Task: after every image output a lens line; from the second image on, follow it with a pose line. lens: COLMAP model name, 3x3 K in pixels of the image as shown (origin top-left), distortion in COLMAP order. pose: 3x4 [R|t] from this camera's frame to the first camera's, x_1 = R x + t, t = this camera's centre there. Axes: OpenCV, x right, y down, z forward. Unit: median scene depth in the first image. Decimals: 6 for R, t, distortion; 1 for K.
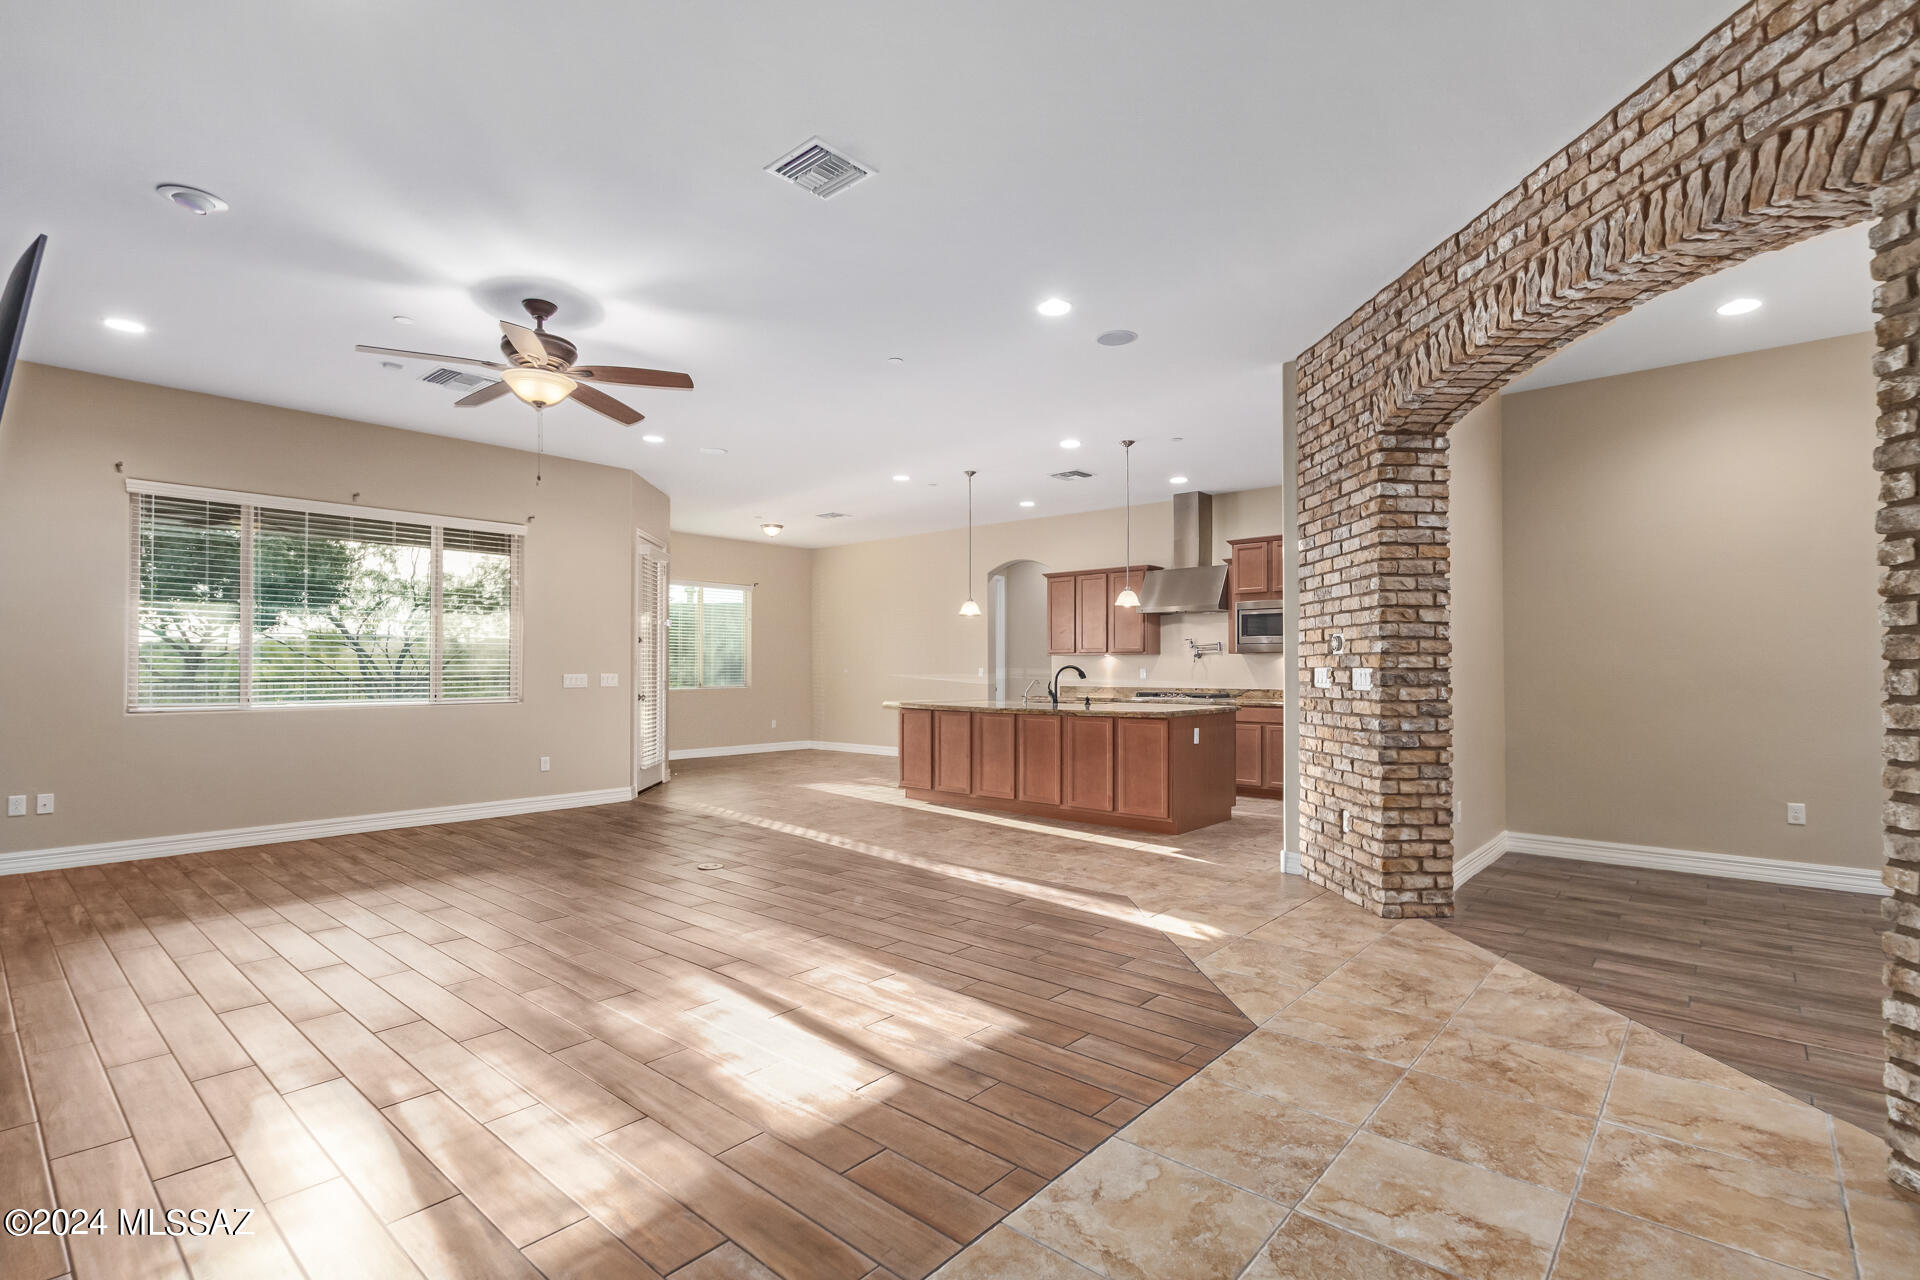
lens RADIAL K [[883.4, 0, 962.1], [0, 883.4, 656.0], [0, 0, 1]] dist [0.009533, -0.004466]
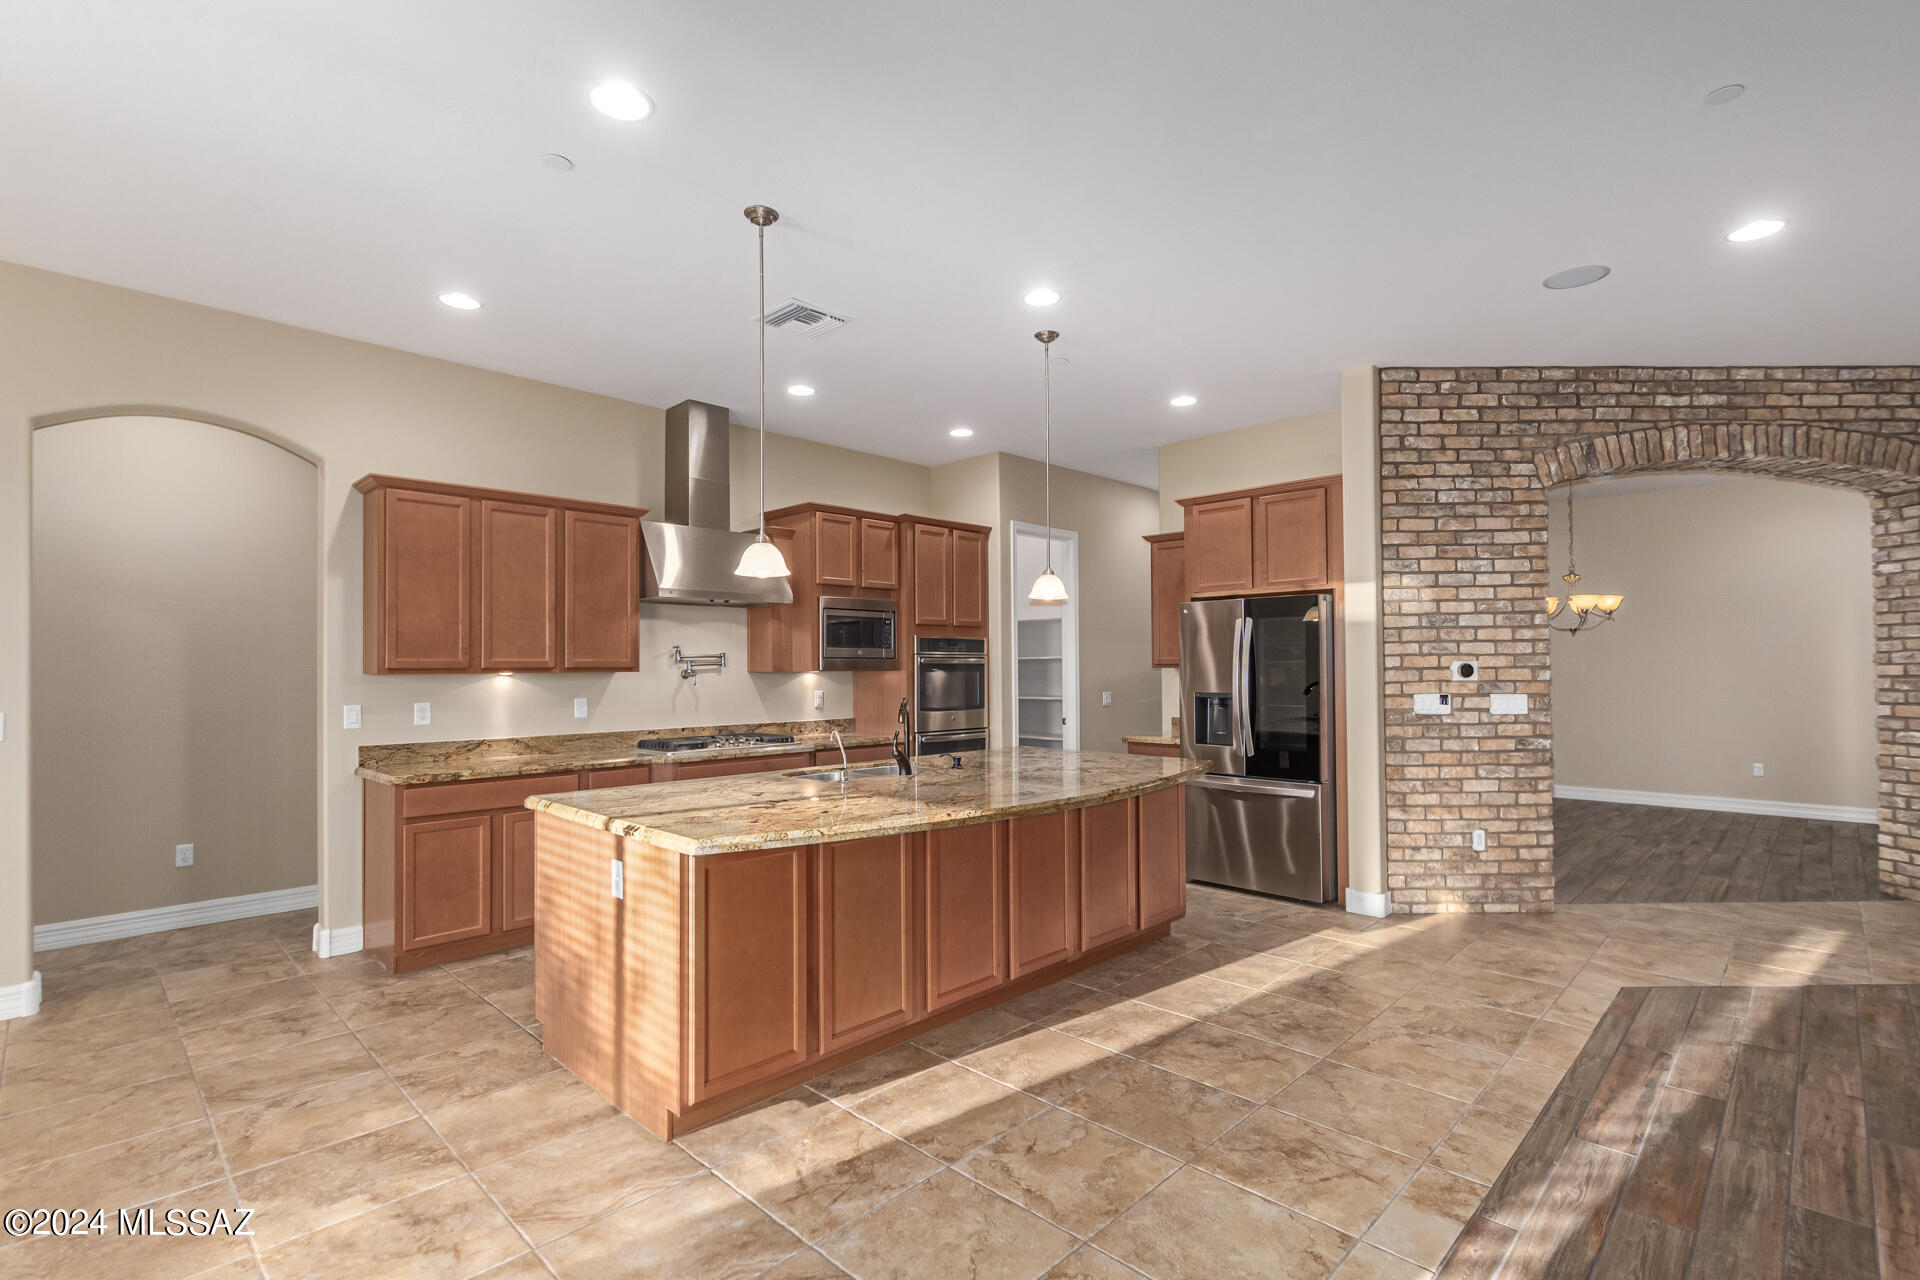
lens RADIAL K [[883.4, 0, 956.6], [0, 883.4, 654.3], [0, 0, 1]] dist [0.009533, -0.004466]
pose [[0.056424, 0.015974, 0.998279, -0.707293], [-0.008207, 0.999846, -0.015535, -0.013542], [-0.998373, -0.007316, 0.056547, 1.685145]]
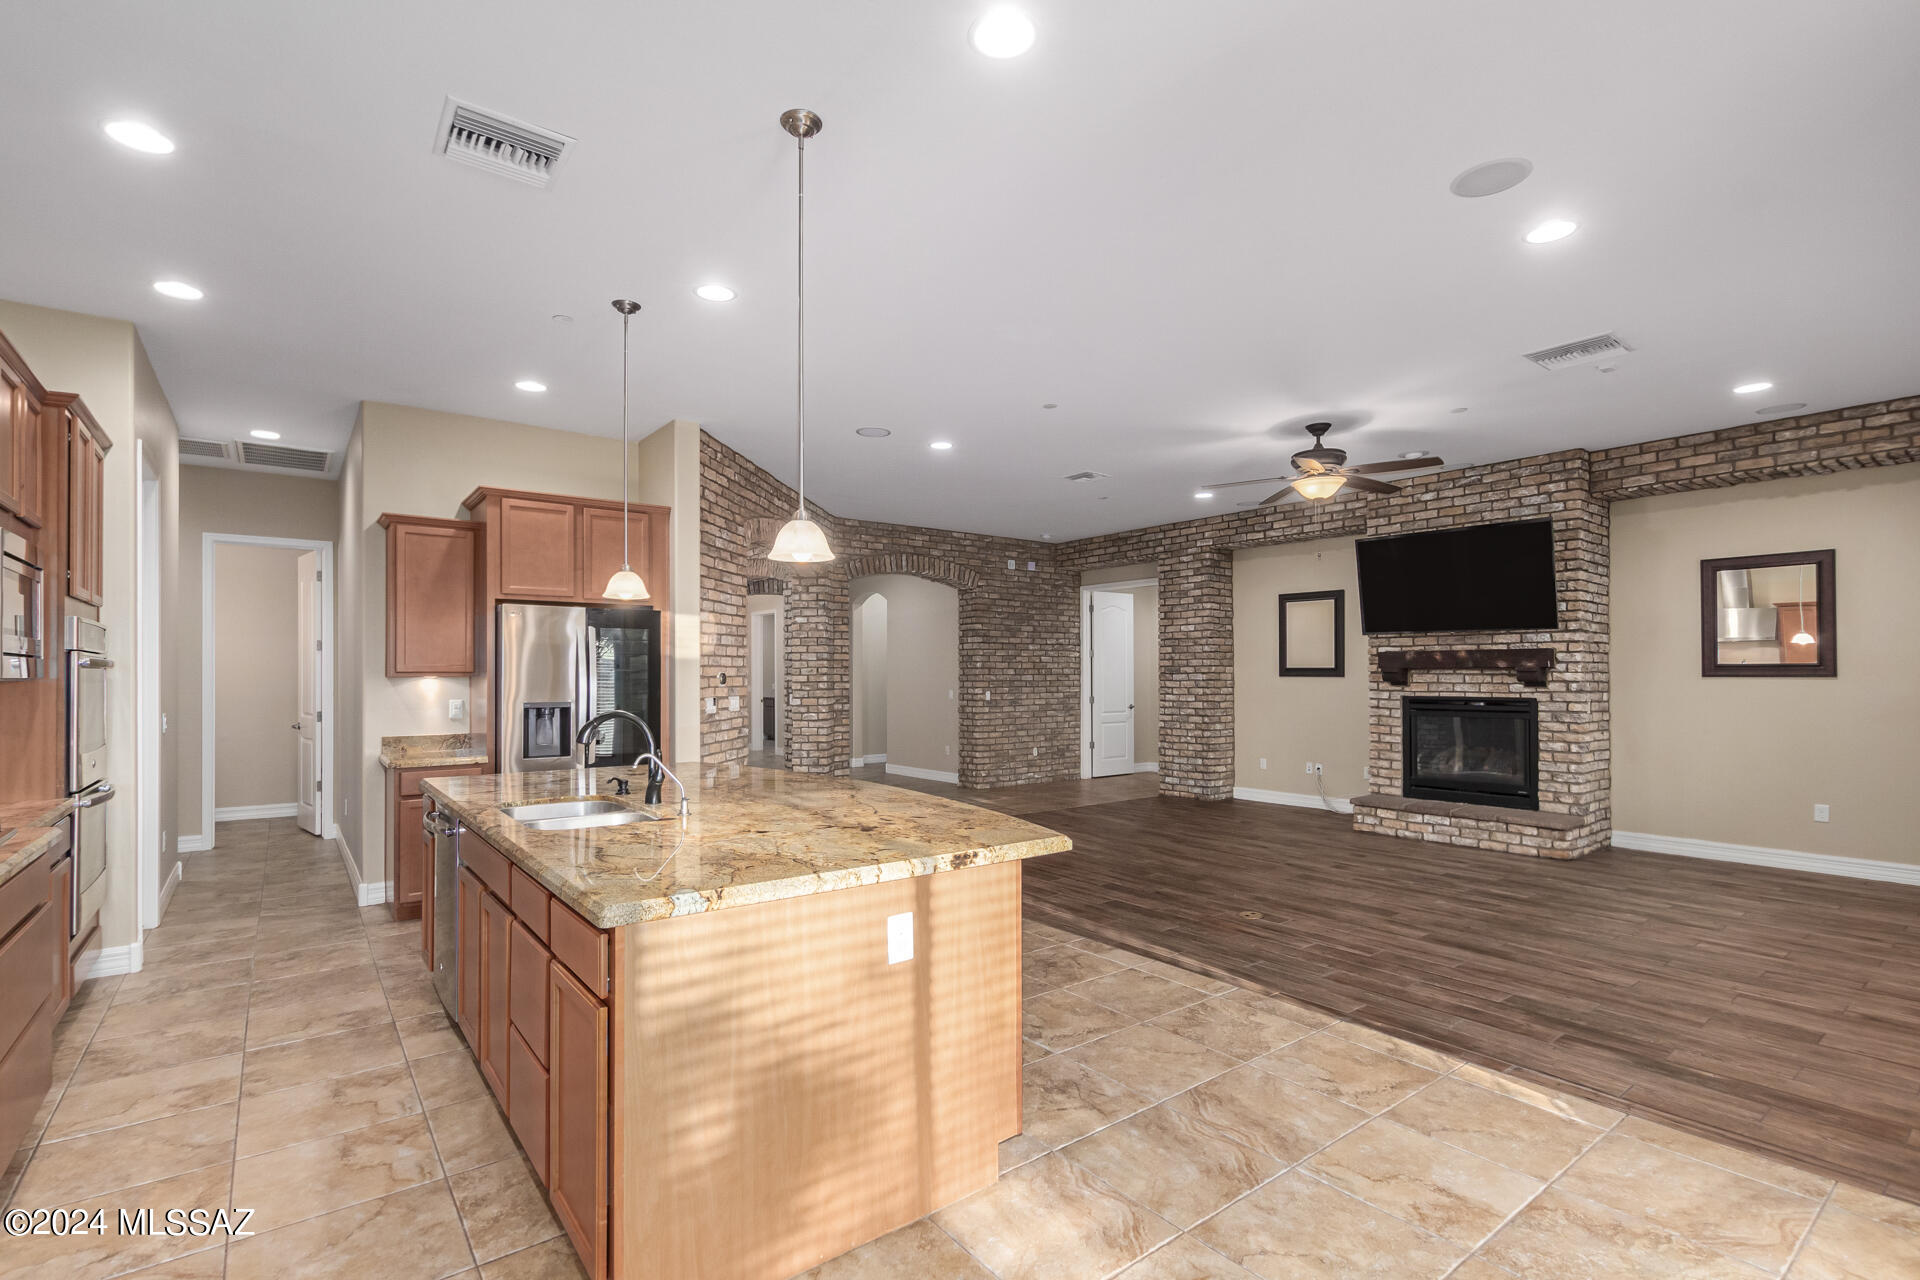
lens RADIAL K [[883.4, 0, 955.0], [0, 883.4, 665.6], [0, 0, 1]] dist [0.009533, -0.004466]
pose [[-0.979582, 0.005094, 0.200982, -0.211271], [0.000265, 0.999711, -0.024048, -0.001803], [-0.201046, -0.023504, -0.979300, 2.456909]]
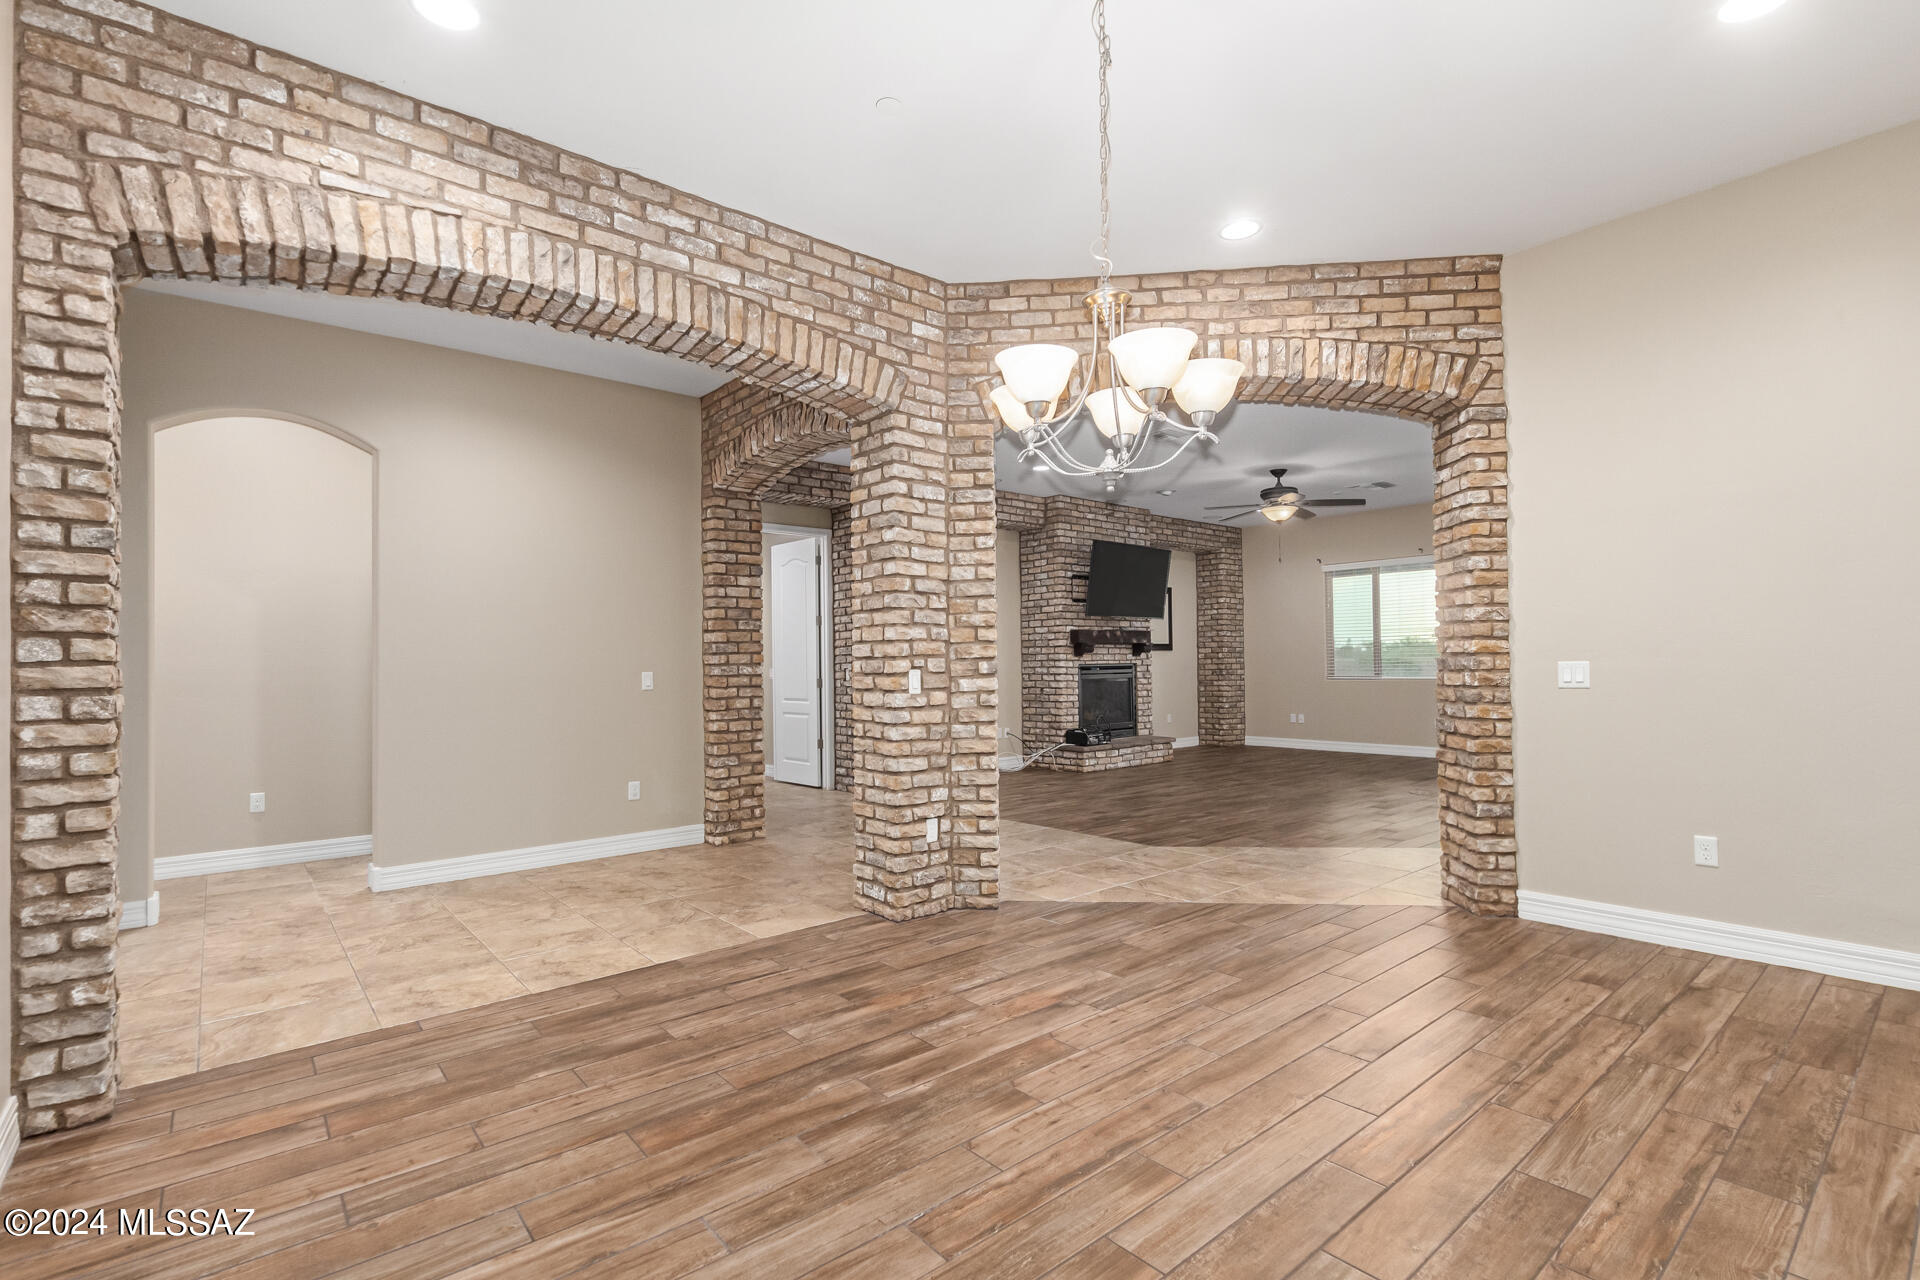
lens RADIAL K [[883.4, 0, 974.5], [0, 883.4, 639.6], [0, 0, 1]] dist [0.009533, -0.004466]
pose [[-0.136496, -0.024411, -0.990340, 1.564689], [0.029258, 0.999161, -0.028661, 0.010300], [0.990208, -0.032888, -0.135668, 0.604269]]
